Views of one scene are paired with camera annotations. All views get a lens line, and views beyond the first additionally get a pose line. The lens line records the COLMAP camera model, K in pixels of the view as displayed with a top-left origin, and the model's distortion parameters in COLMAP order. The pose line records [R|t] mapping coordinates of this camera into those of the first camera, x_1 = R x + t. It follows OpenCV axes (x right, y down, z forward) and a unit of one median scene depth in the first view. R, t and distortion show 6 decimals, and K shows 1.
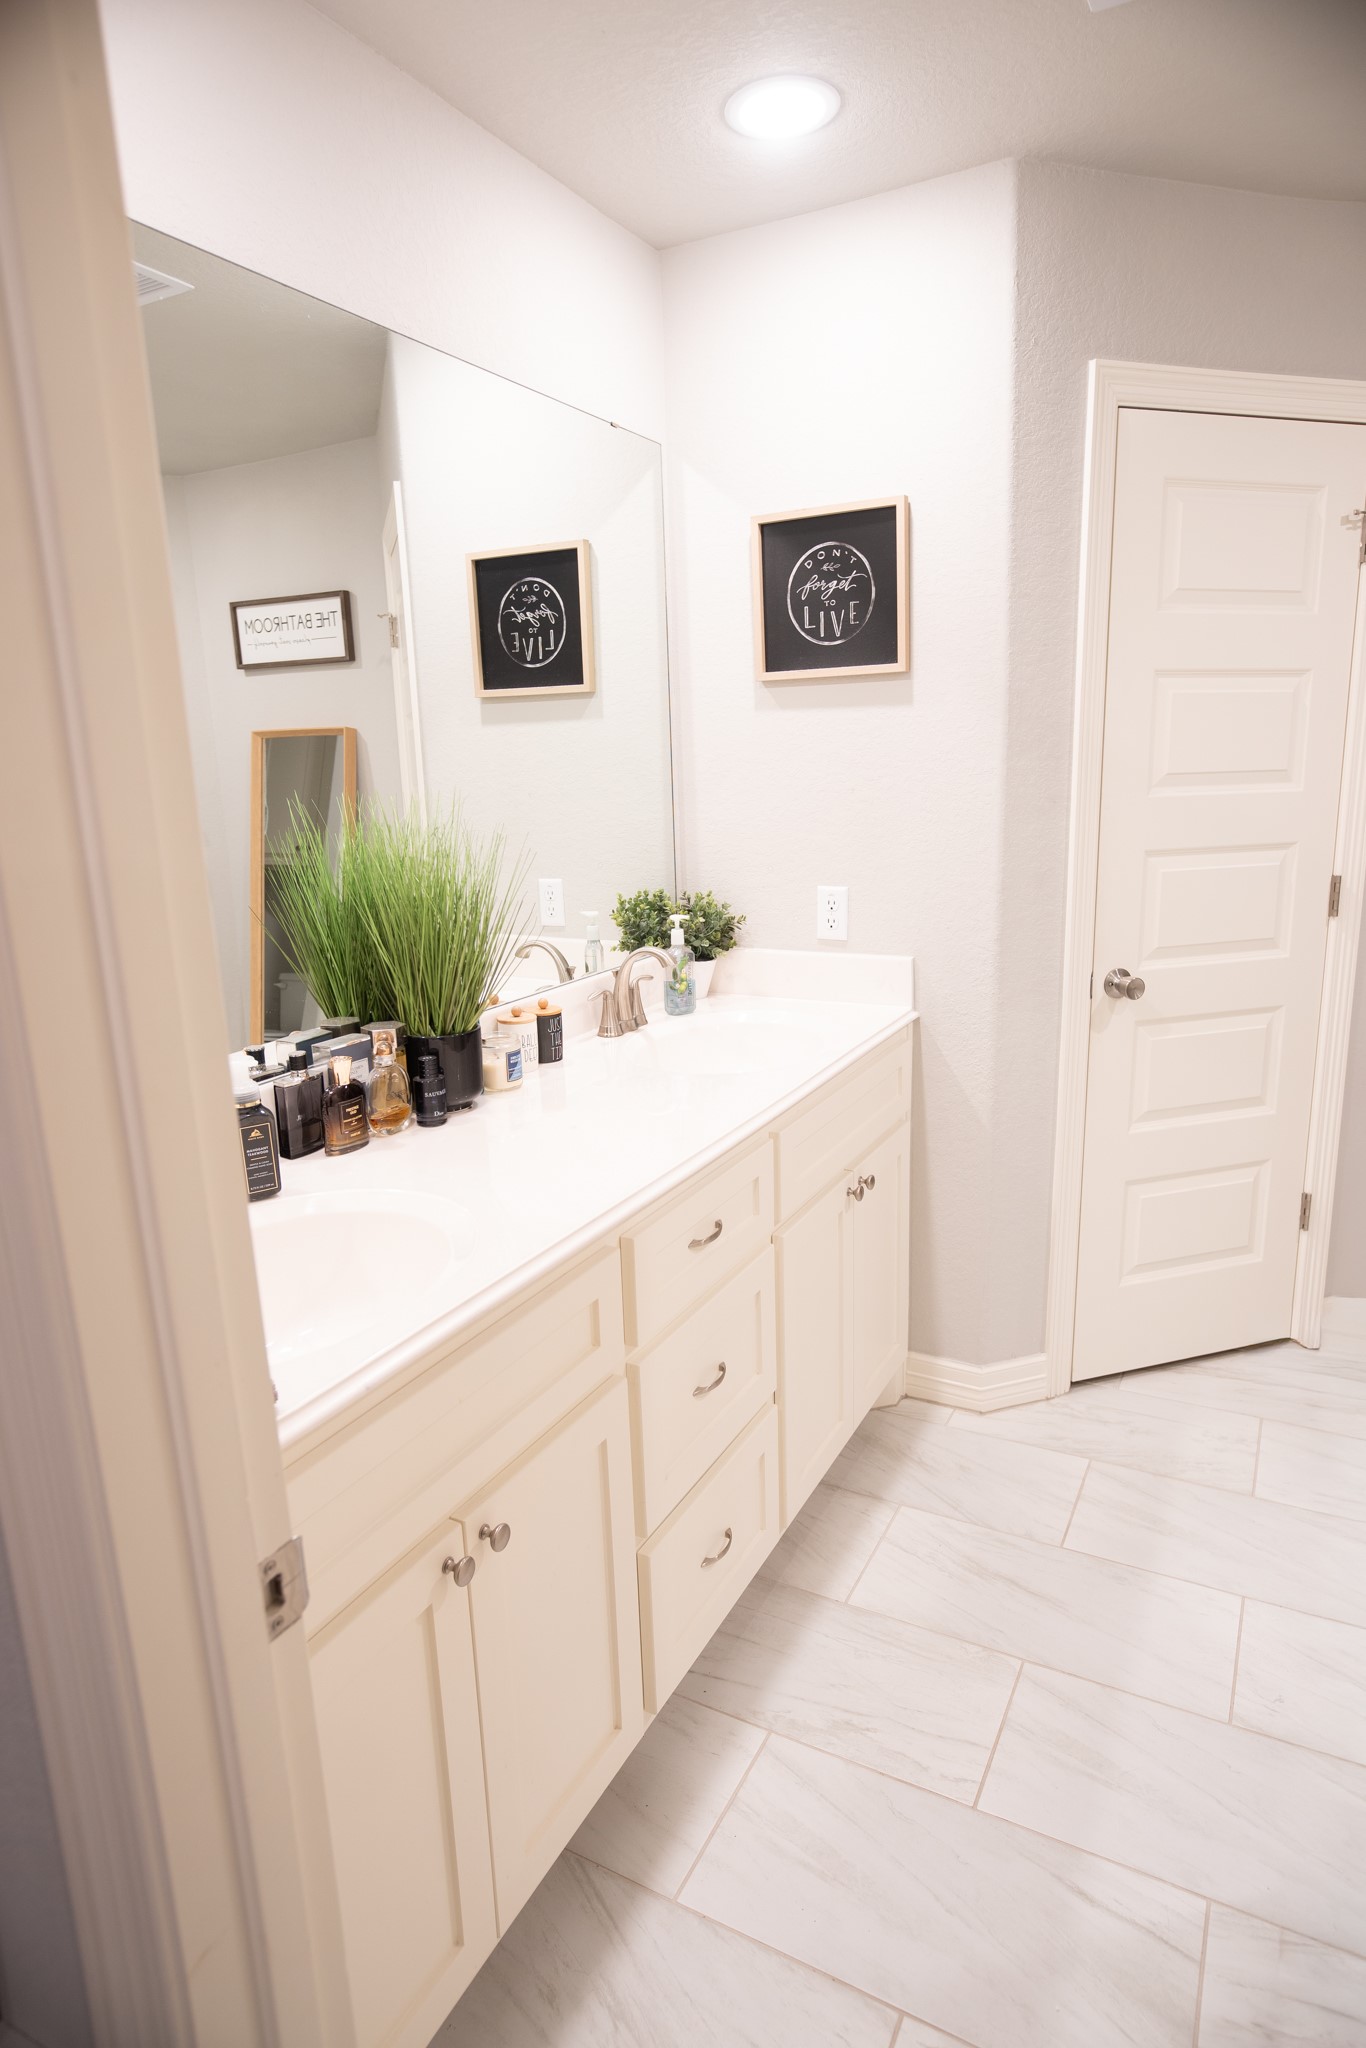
lens RADIAL K [[1142.8, 0, 684.9], [0, 1142.8, 1054.8], [0, 0, 1]] dist [-0.005038, 0.000632]
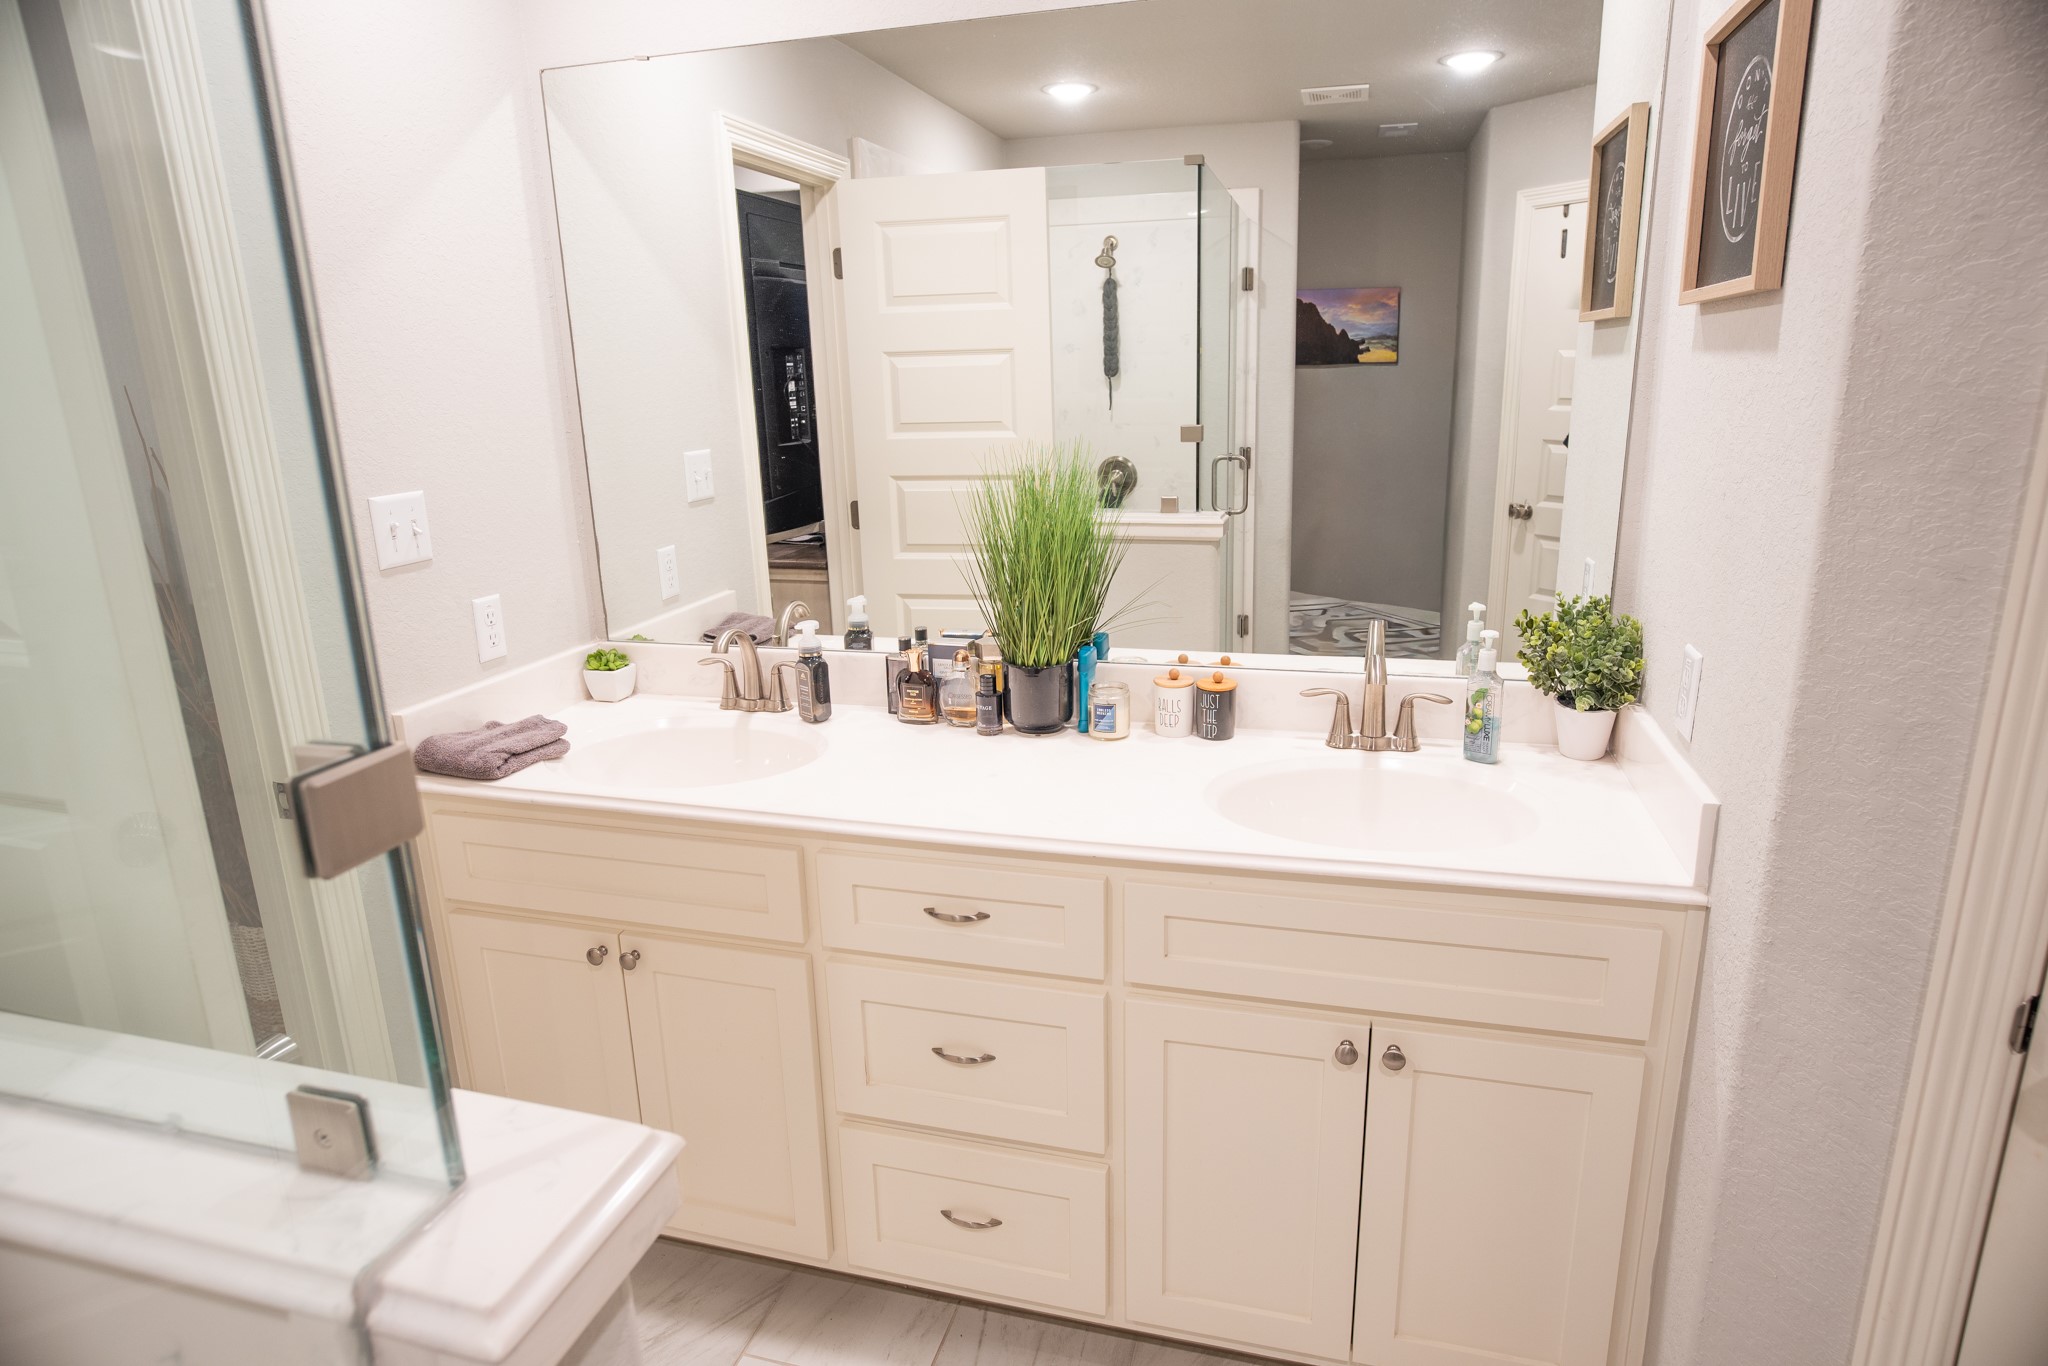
lens RADIAL K [[1142.8, 0, 1024.0], [0, 1142.8, 683.0], [0, 0, 1]] dist [-0.005038, 0.000632]
pose [[0.227172, 0.285980, -0.930918, 0.789543], [-0.219675, 0.946322, 0.237104, -0.249621], [0.948755, 0.150636, 0.277801, 0.647516]]
